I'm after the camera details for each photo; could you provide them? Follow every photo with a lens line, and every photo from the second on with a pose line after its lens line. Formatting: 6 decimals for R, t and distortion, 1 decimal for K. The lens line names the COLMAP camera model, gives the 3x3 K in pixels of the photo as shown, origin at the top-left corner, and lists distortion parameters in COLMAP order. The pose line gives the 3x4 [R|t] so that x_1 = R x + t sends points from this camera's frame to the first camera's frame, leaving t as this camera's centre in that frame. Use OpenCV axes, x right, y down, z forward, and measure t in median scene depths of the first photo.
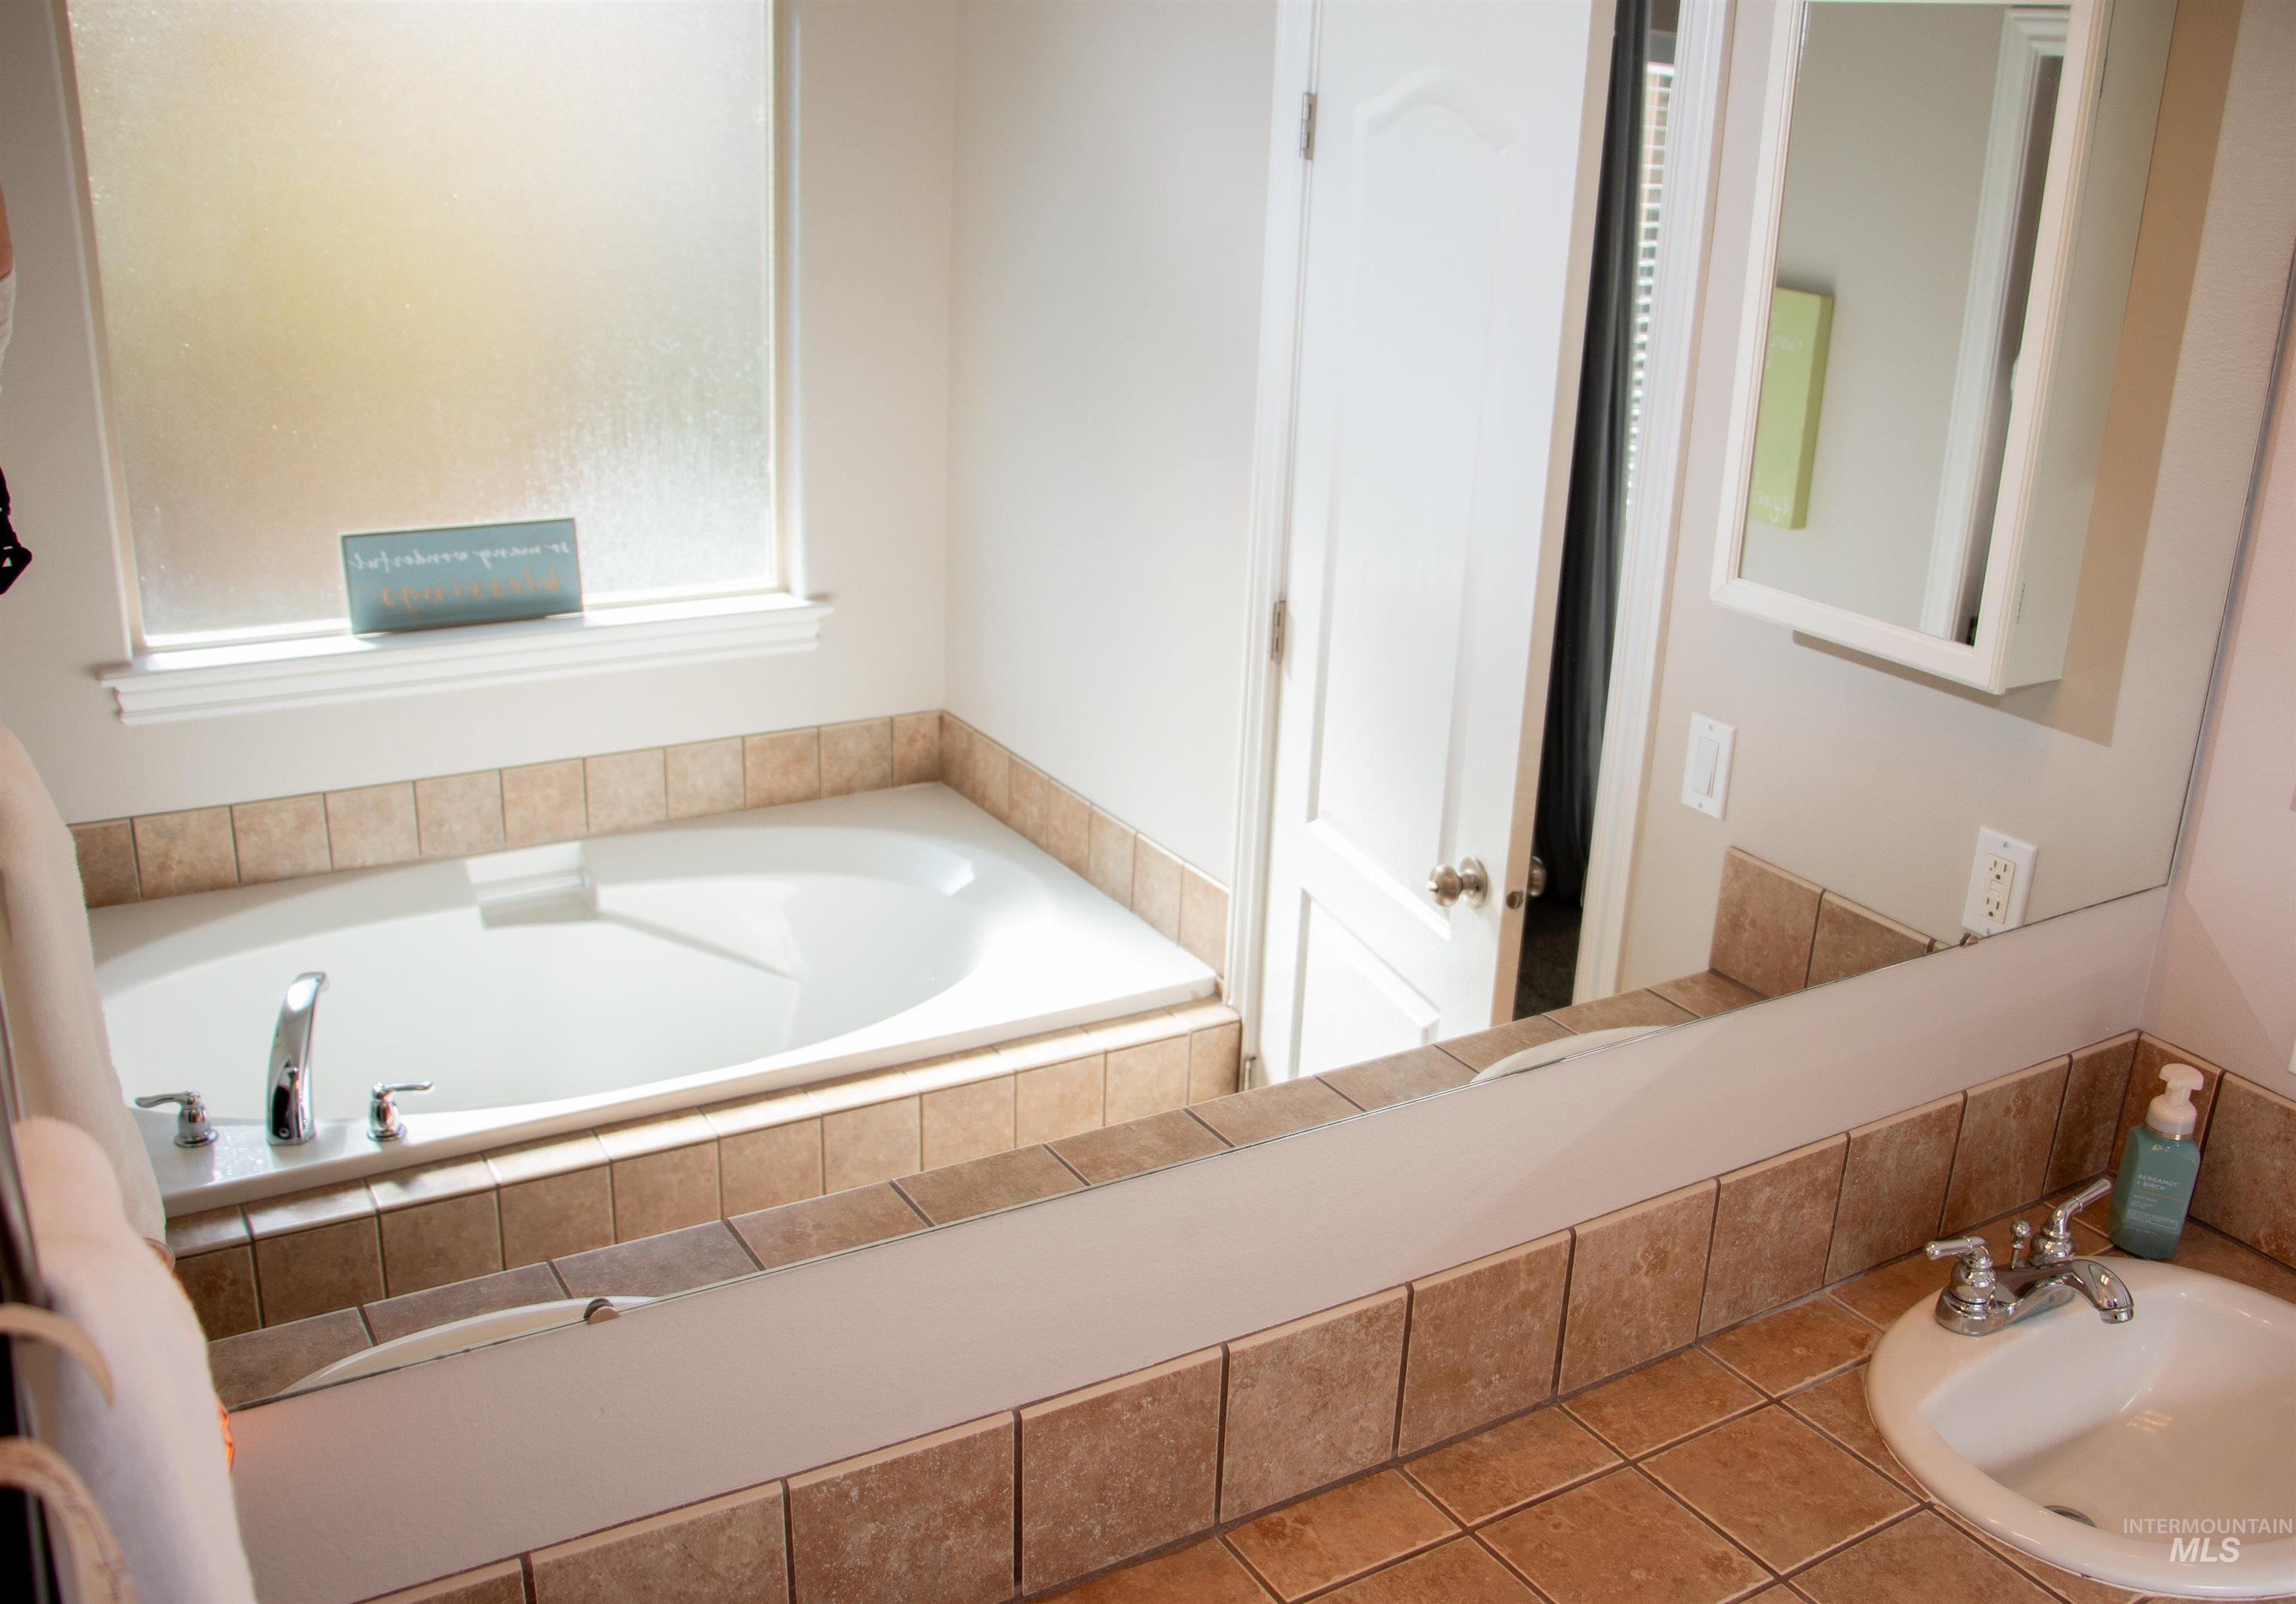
lens RADIAL K [[2093.3, 0, 1265.4], [0, 2093.3, 806.7], [0, 0, 1]] dist [-0.192699, 0.174114]
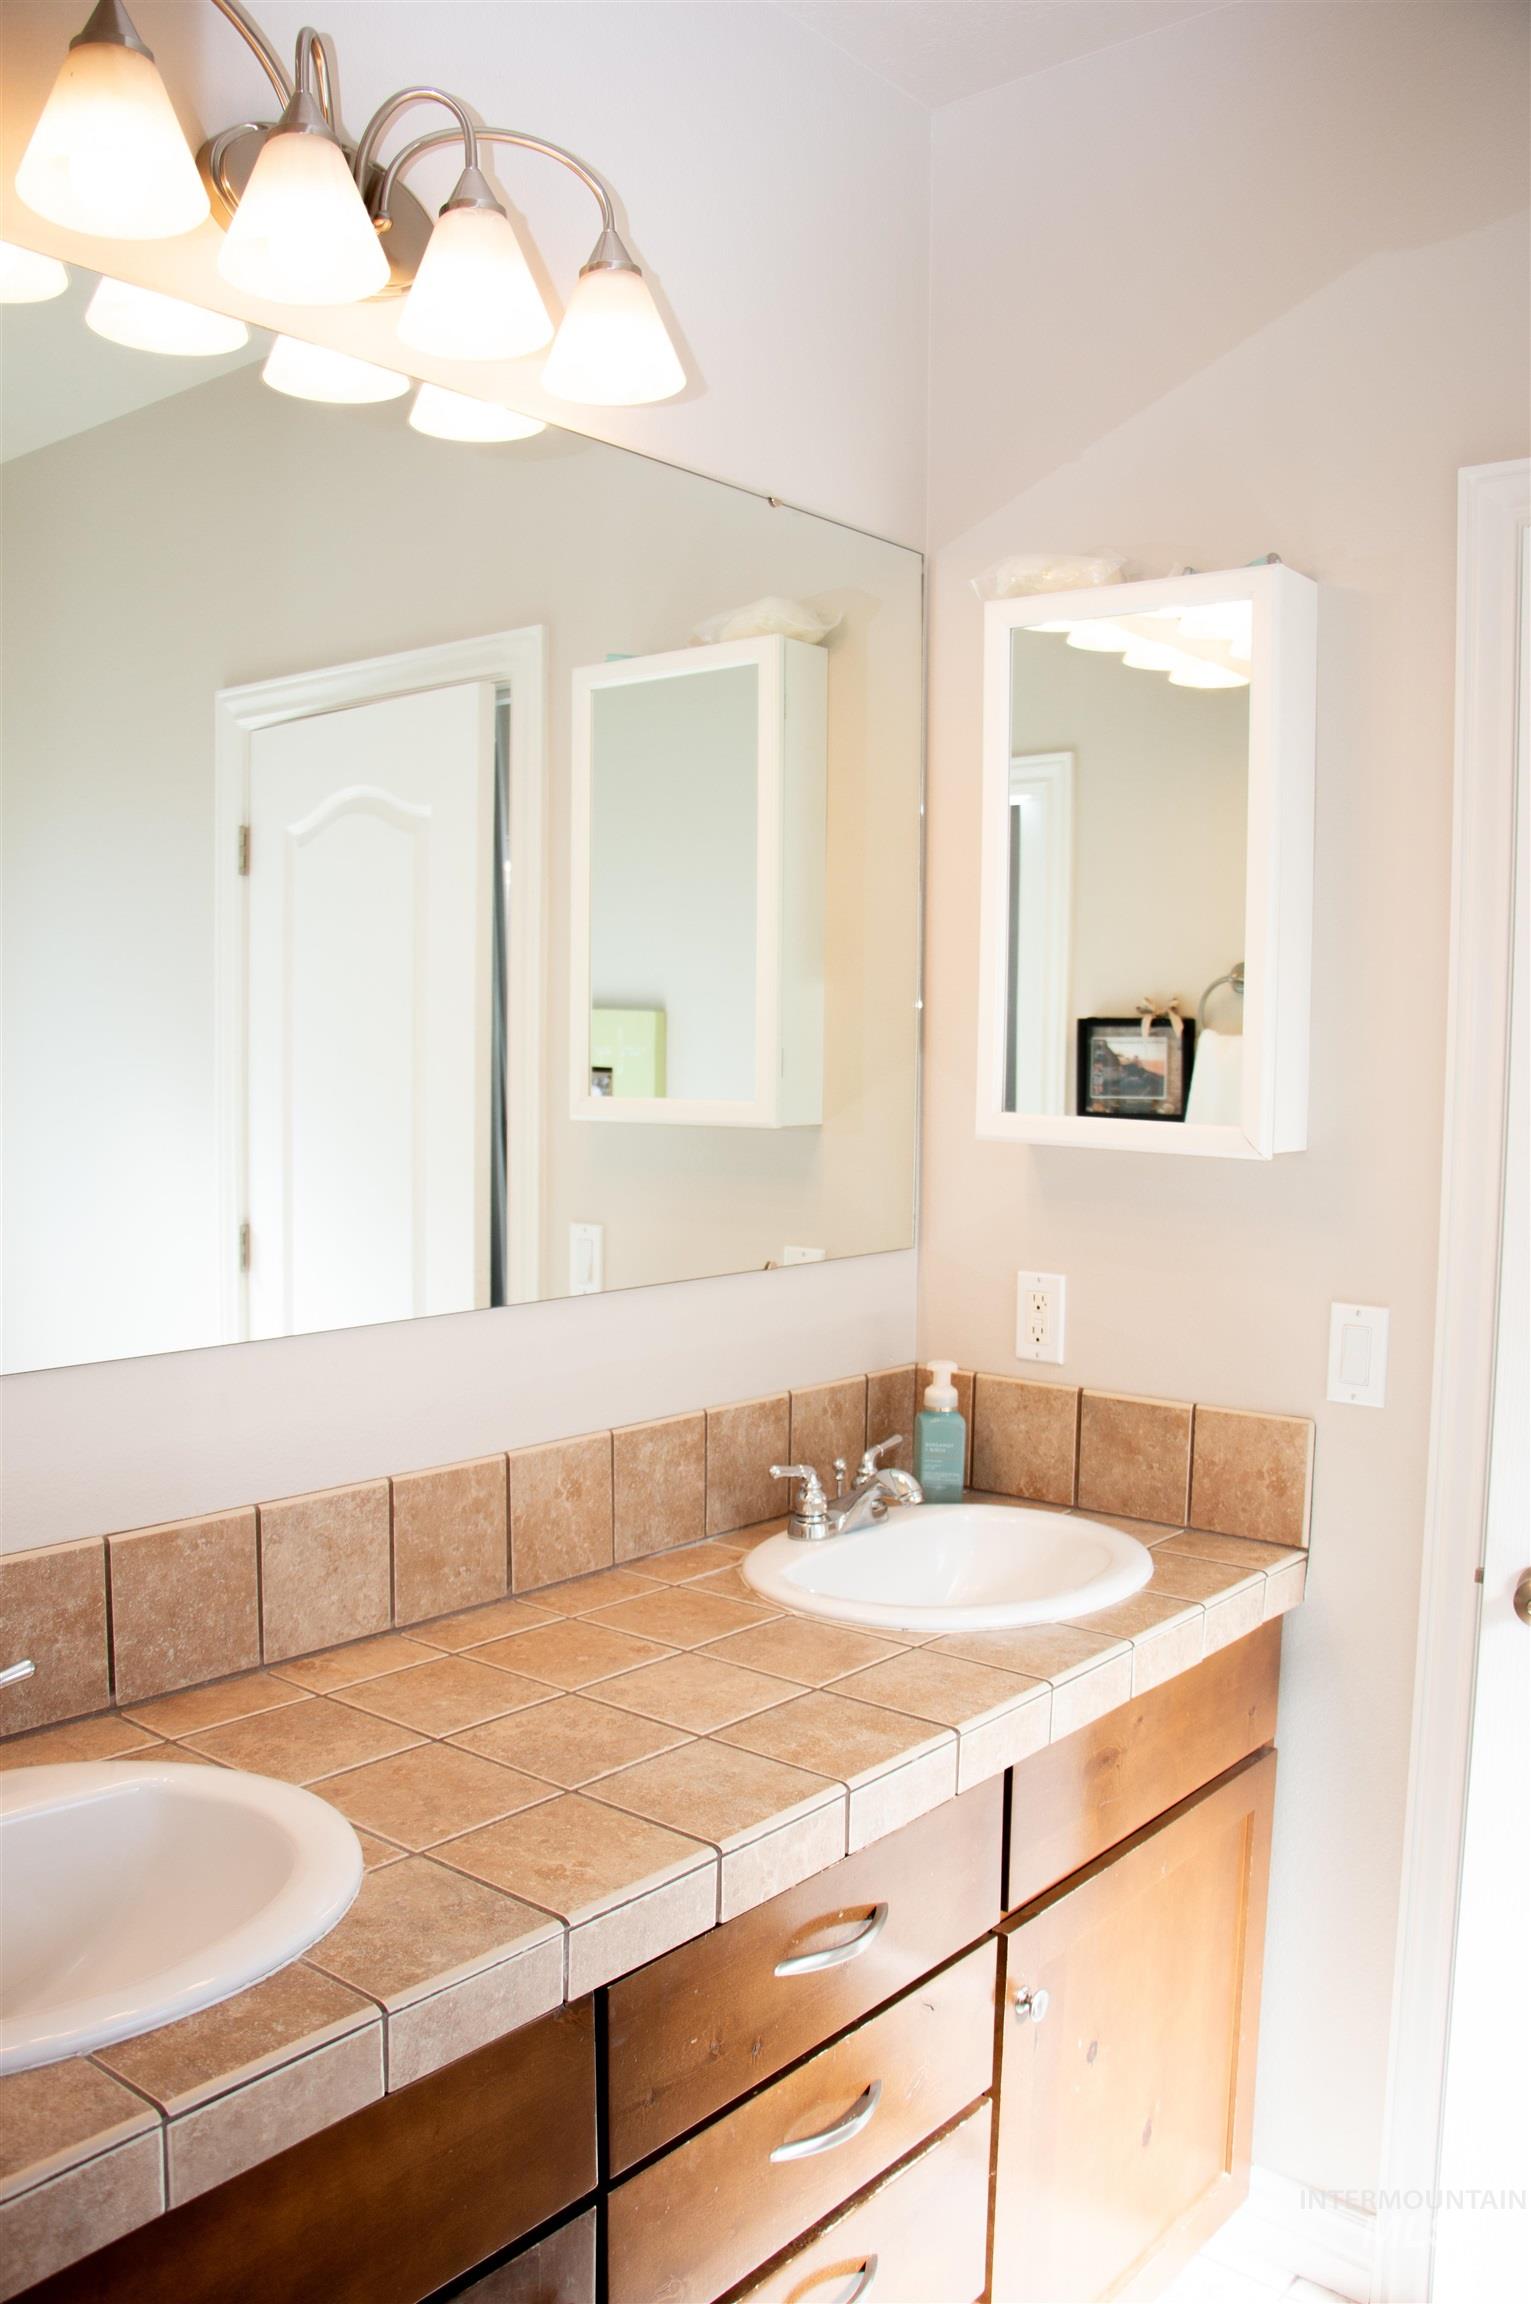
lens RADIAL K [[1928.2, 0, 765.5], [0, 1928.2, 1152.0], [0, 0, 1]] dist [-0.186156, 0.159813]
pose [[0.955367, -0.062686, 0.288696, -0.040640], [0.138480, 0.958240, -0.250199, 0.360670], [-0.260956, 0.279010, 0.924151, -0.270083]]
